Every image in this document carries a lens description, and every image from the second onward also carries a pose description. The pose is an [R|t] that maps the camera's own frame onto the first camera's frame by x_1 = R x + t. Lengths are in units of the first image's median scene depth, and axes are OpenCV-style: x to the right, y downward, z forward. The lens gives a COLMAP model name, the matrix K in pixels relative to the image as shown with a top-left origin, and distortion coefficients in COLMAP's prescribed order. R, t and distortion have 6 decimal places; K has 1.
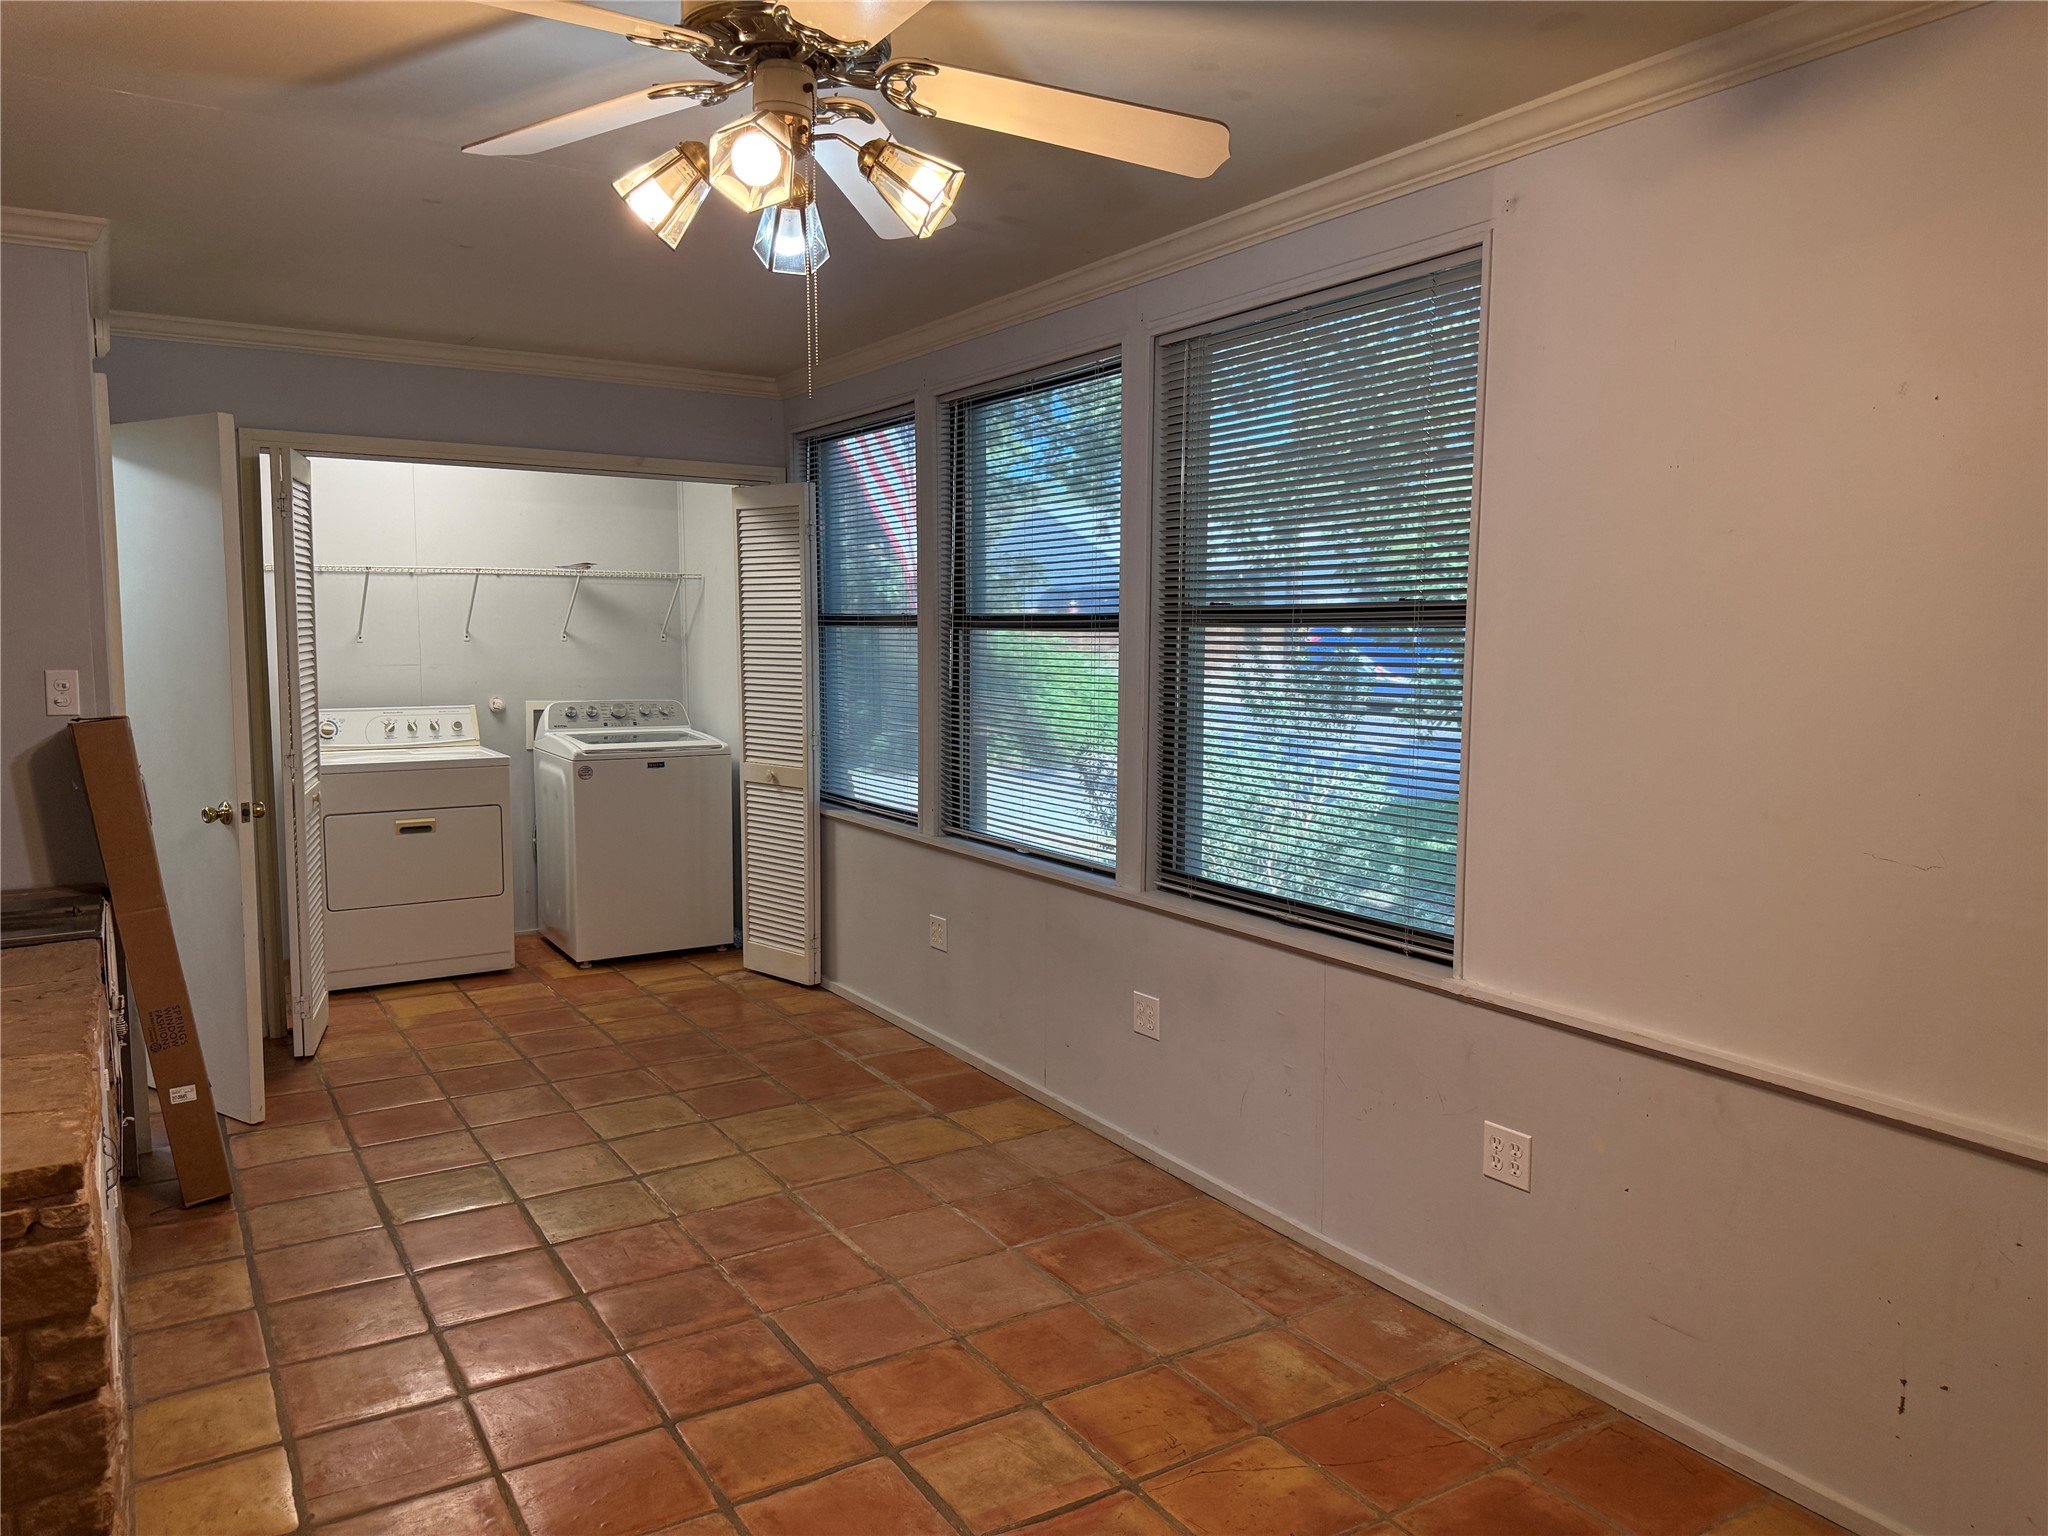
lens RADIAL K [[1435.3, 0, 1021.2], [0, 1435.3, 772.9], [0, 0, 1]] dist [0.160511, -0.280097]
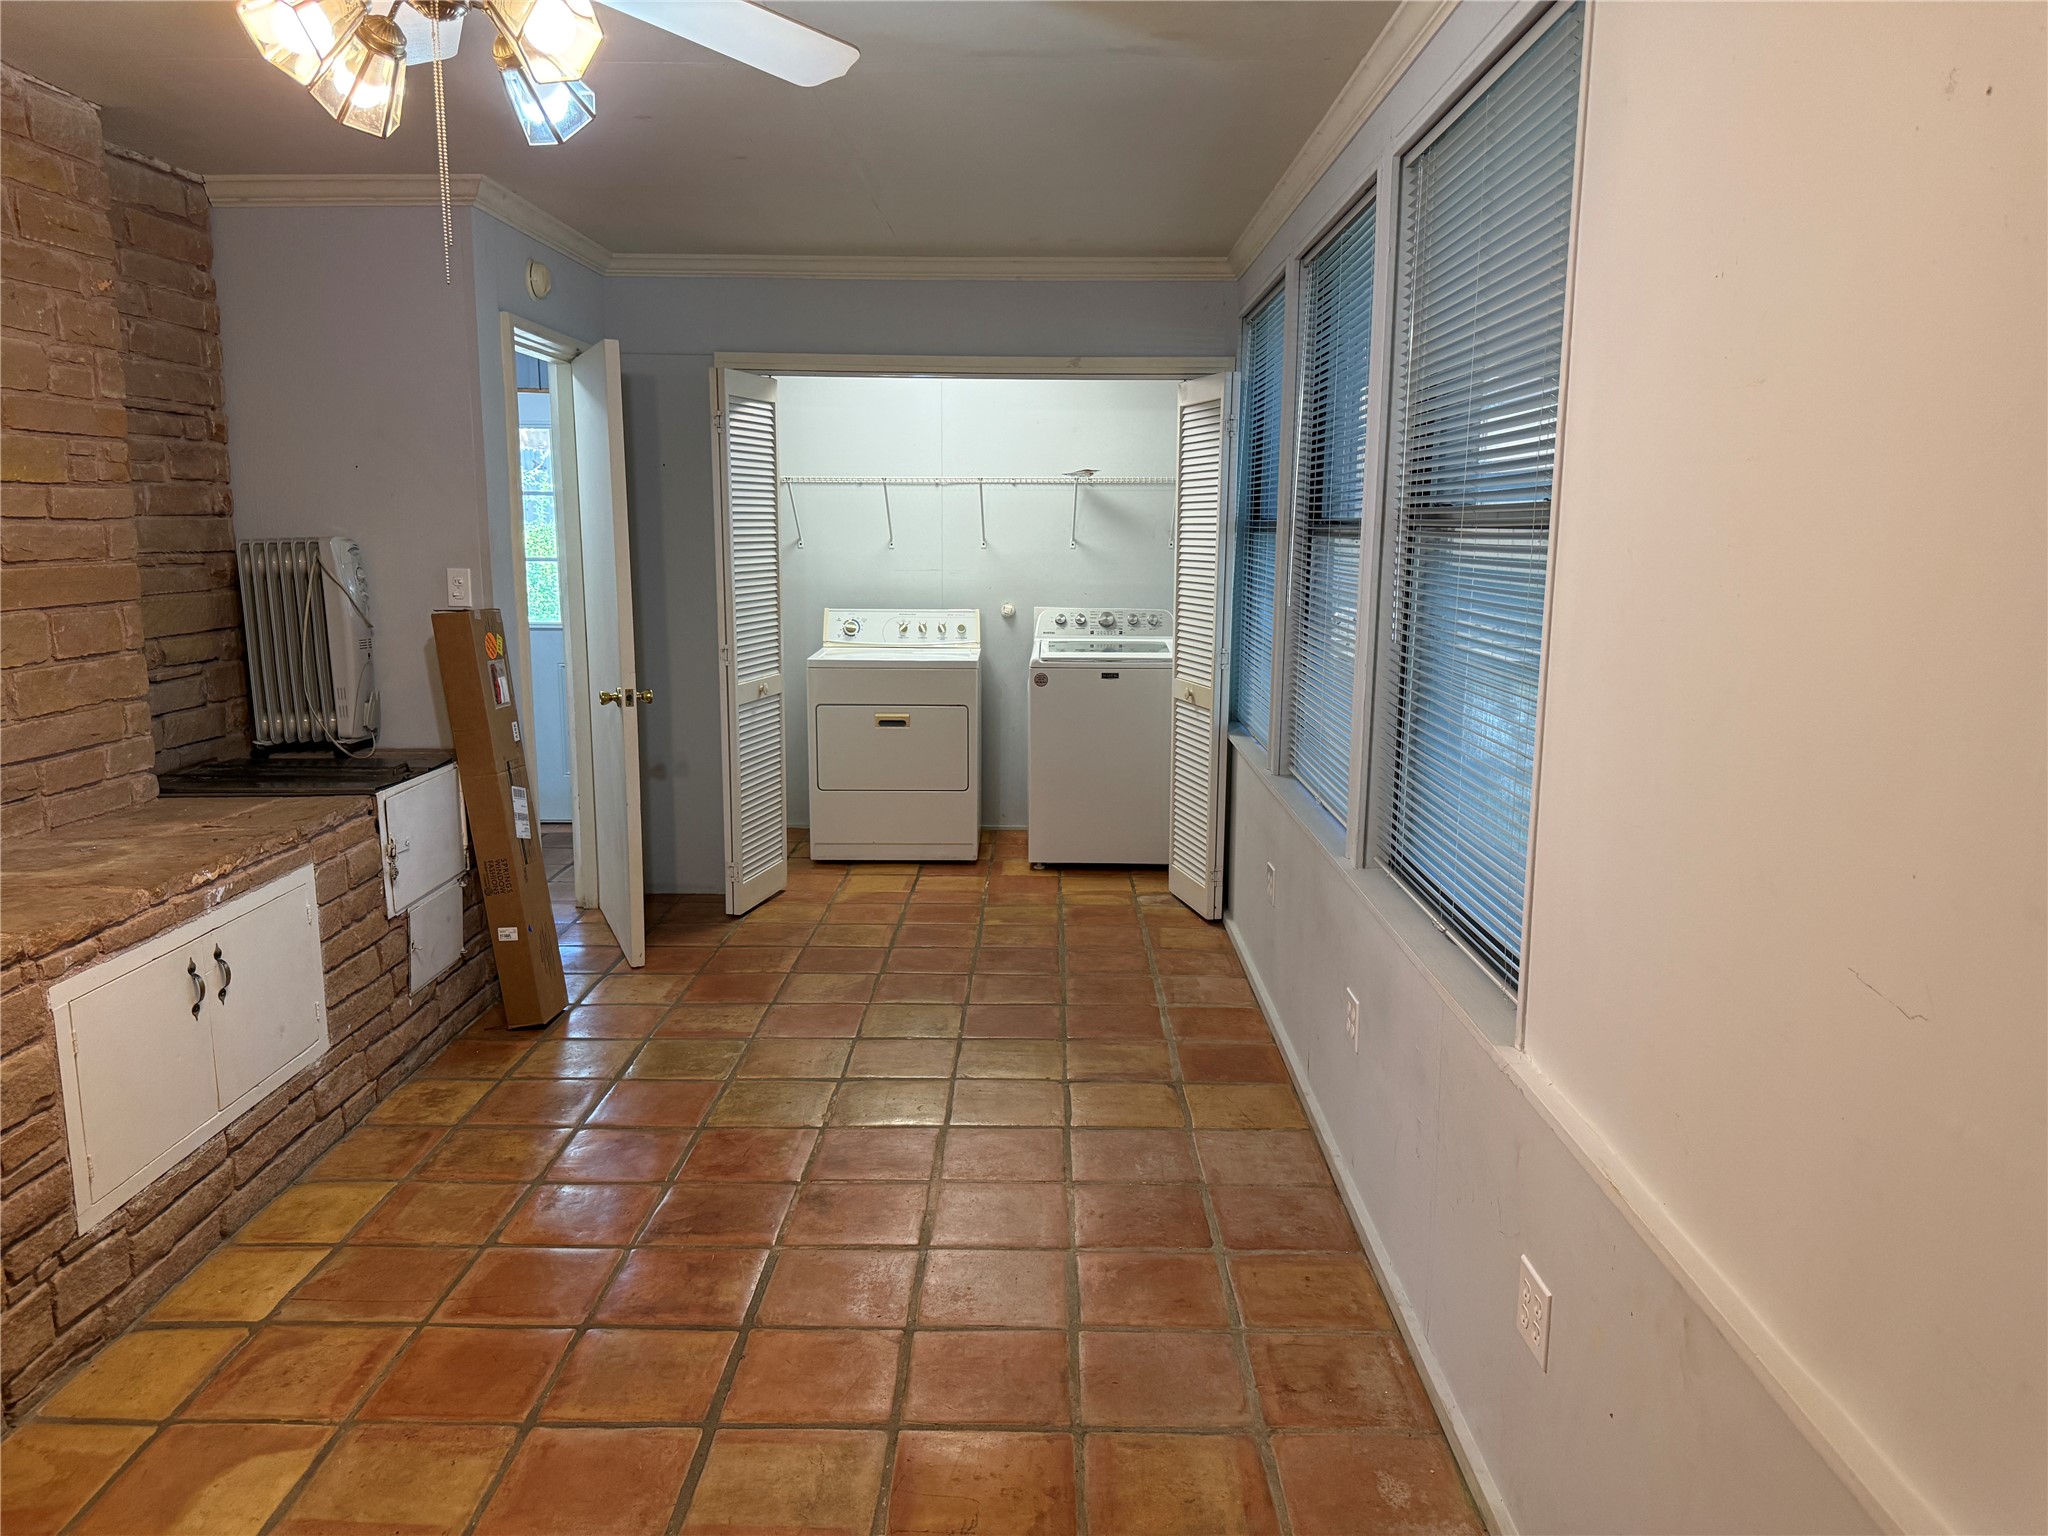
lens RADIAL K [[1435.3, 0, 1021.2], [0, 1435.3, 772.9], [0, 0, 1]] dist [0.160511, -0.280097]
pose [[0.842223, 0.092139, -0.531197, 0.271590], [-0.056952, 0.994980, 0.082286, -0.020404], [0.536112, -0.039050, 0.843243, 0.168269]]
